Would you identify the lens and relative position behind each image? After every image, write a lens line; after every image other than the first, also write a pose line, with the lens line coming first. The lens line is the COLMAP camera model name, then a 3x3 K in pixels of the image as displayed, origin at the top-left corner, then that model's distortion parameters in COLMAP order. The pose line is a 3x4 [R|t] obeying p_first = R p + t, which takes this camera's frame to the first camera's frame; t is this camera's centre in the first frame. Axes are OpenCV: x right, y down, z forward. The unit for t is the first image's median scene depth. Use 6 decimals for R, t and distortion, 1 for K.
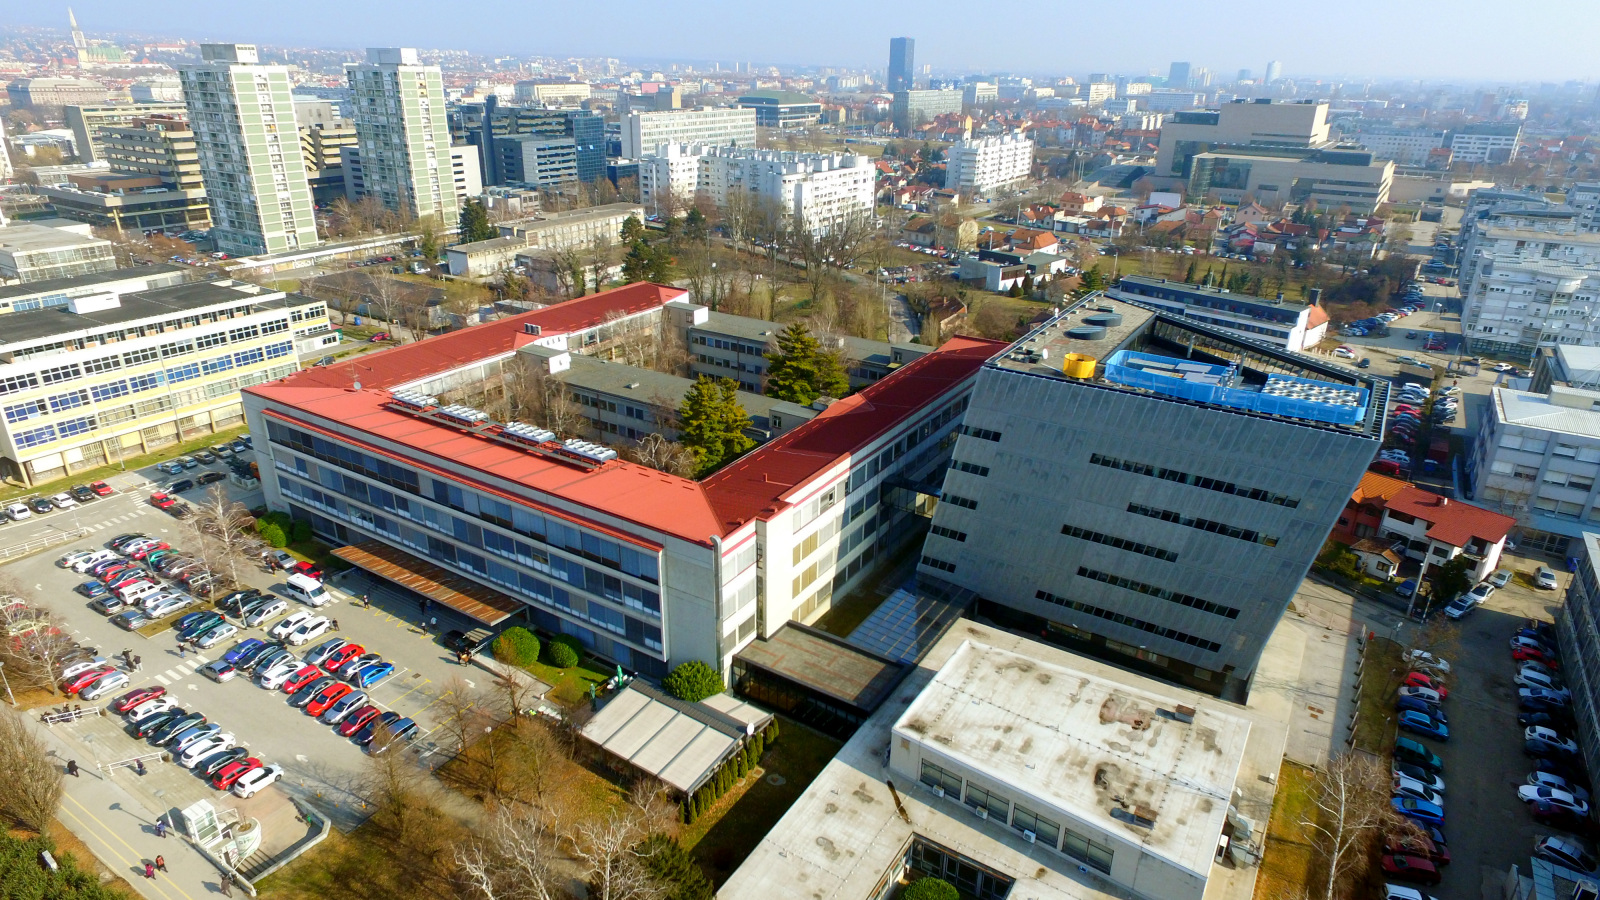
lens RADIAL K [[932.8, 0, 800.0], [0, 932.8, 450.0], [0, 0, 1]] dist [-0.003378, 0.003154]
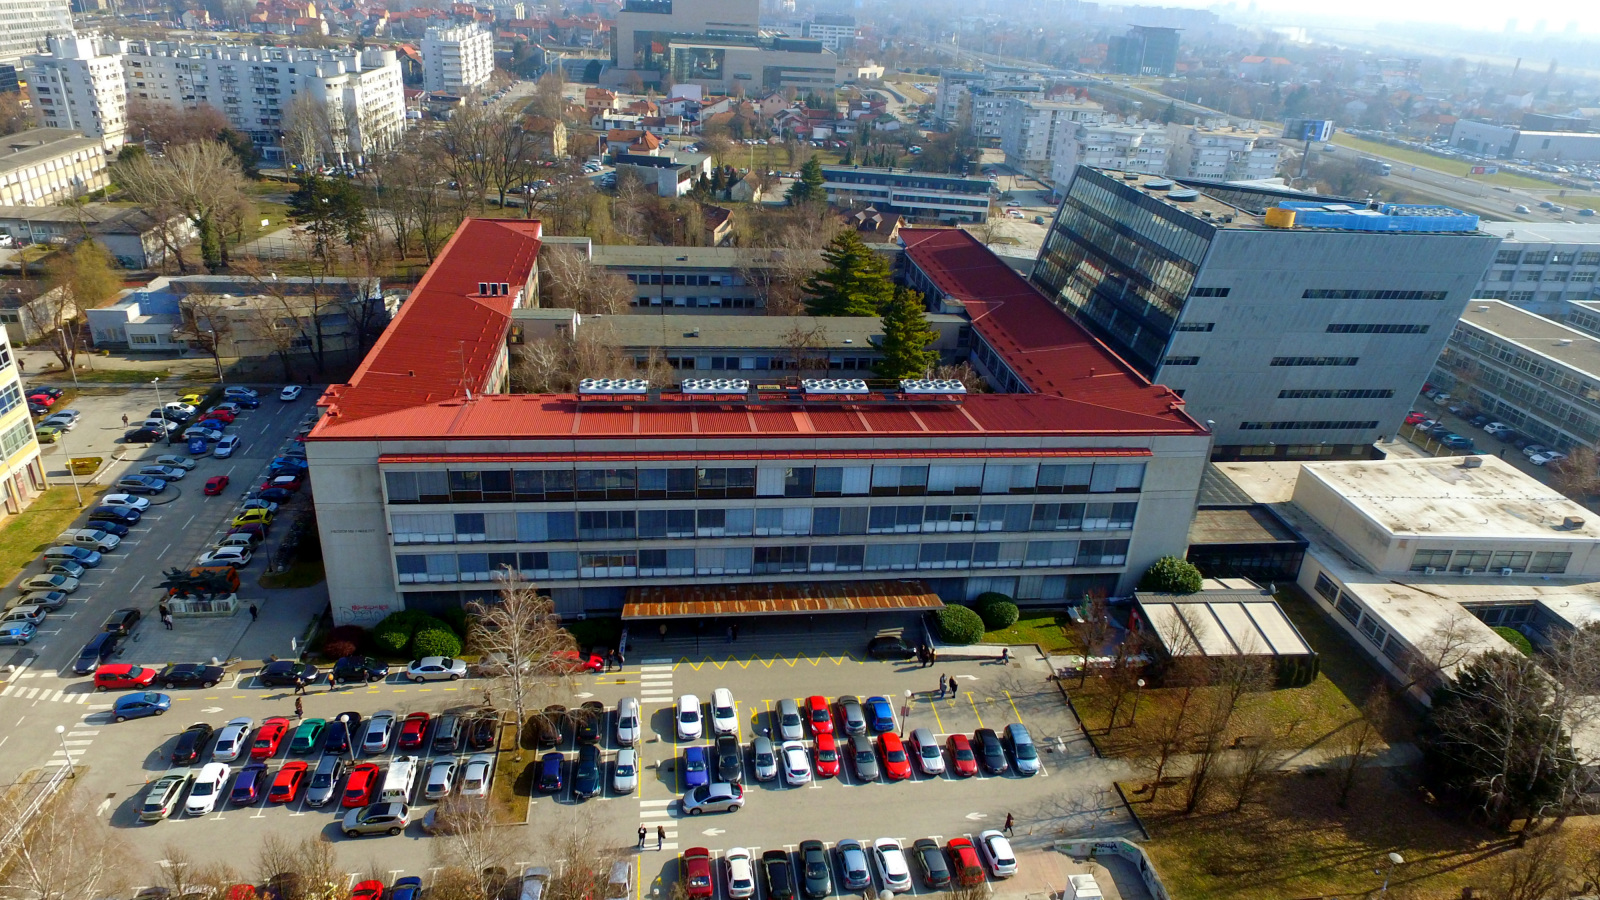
lens RADIAL K [[1029.1, 0, 800.0], [0, 1029.1, 450.0], [0, 0, 1]] dist [-0.003680, 0.005254]
pose [[0.766483, -0.246518, 0.593070, -0.910900], [0.208868, 0.968886, 0.132792, -0.096389], [-0.607353, 0.022090, 0.794125, 0.329819]]
